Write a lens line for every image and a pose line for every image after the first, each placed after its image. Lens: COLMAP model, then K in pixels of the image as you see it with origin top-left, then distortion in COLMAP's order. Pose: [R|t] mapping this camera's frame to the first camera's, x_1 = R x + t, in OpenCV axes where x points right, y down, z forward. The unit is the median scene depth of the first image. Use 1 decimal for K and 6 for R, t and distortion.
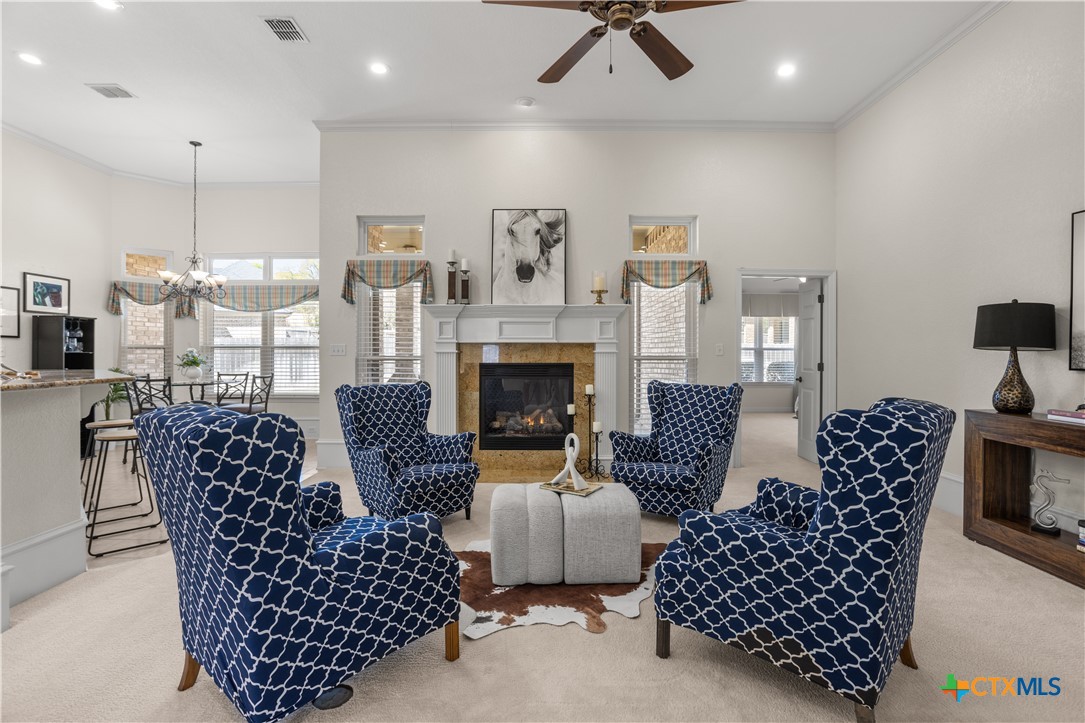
lens RADIAL K [[516.4, 0, 540.0], [0, 516.4, 351.4], [0, 0, 1]] dist [-0.045088, 0.020502]
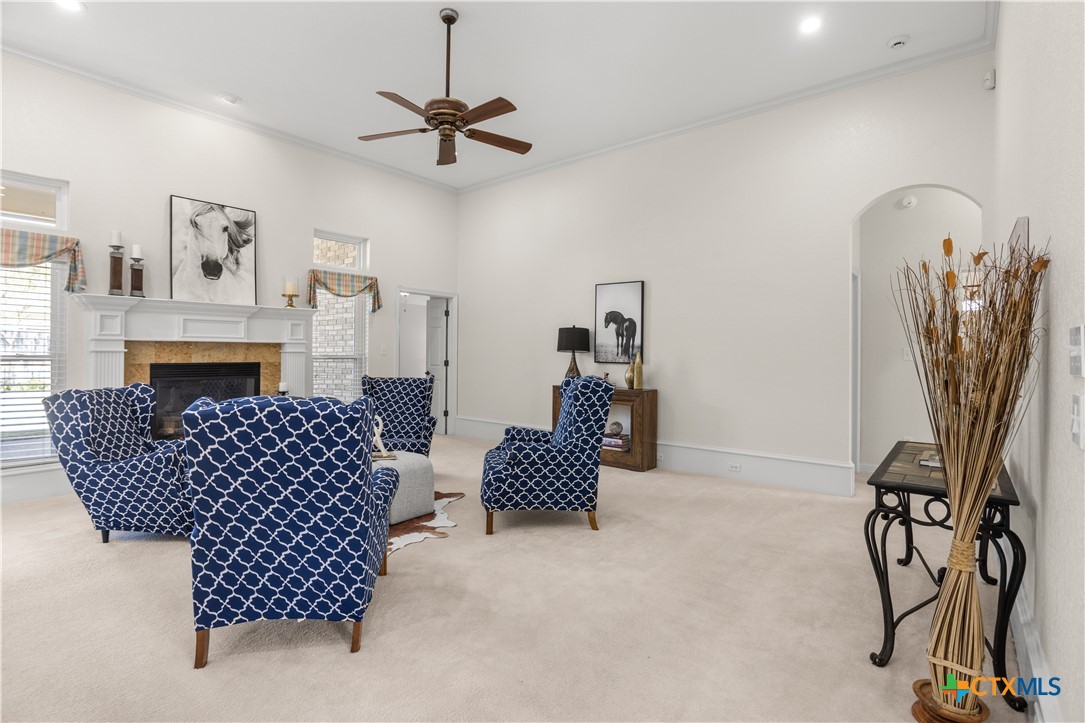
lens RADIAL K [[516.4, 0, 540.0], [0, 516.4, 351.4], [0, 0, 1]] dist [-0.045088, 0.020502]
pose [[0.638387, 0.004979, 0.769699, -0.368093], [-0.007079, 0.999975, -0.000597, -0.002441], [-0.769683, -0.005067, 0.638406, -0.080893]]
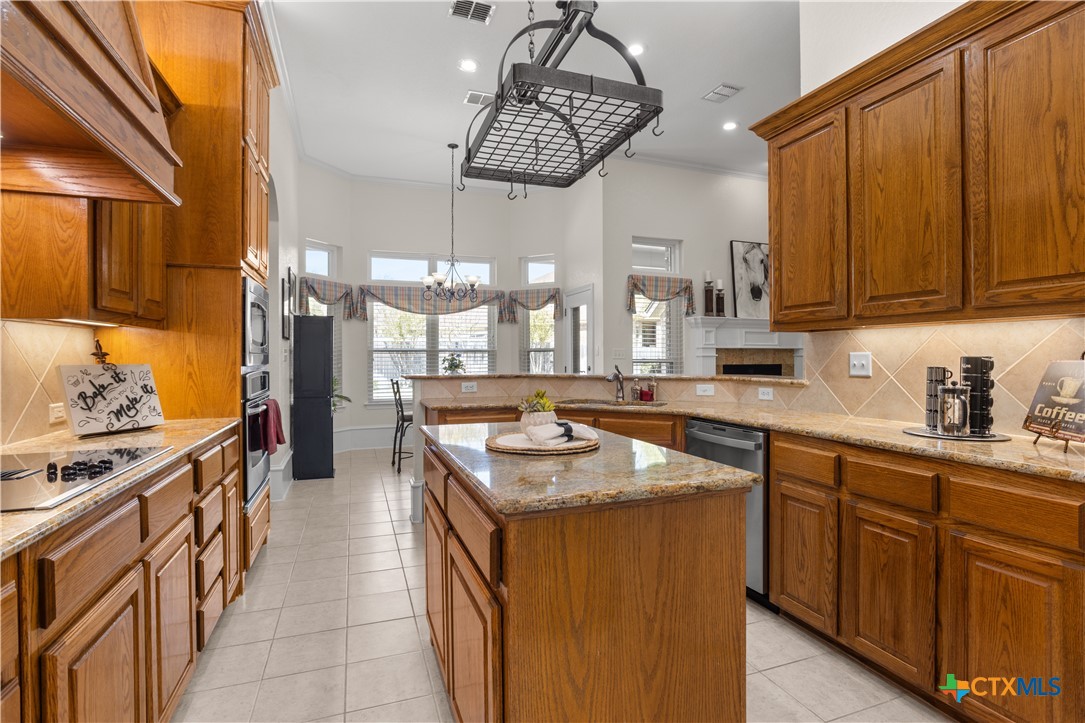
lens RADIAL K [[516.4, 0, 540.0], [0, 516.4, 351.4], [0, 0, 1]] dist [-0.045088, 0.020502]
pose [[0.938363, 0.002230, 0.345644, -0.961916], [0.000427, 0.999971, -0.007610, -0.000011], [-0.345651, 0.007289, 0.938335, 0.004557]]
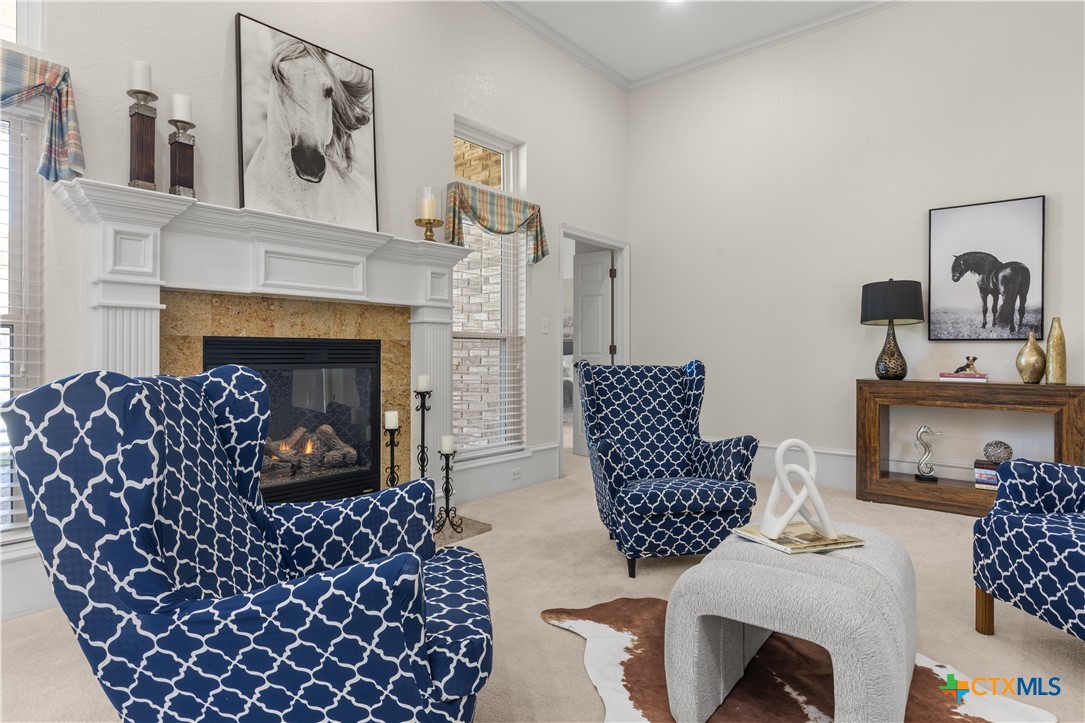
lens RADIAL K [[584.4, 0, 543.6], [0, 584.4, 353.9], [0, 0, 1]] dist [-0.031508, 0.018919]
pose [[0.646692, 0.000167, 0.762751, -0.319584], [-0.001962, 0.999997, 0.001445, 0.037433], [-0.762749, -0.002431, 0.646690, 0.444571]]
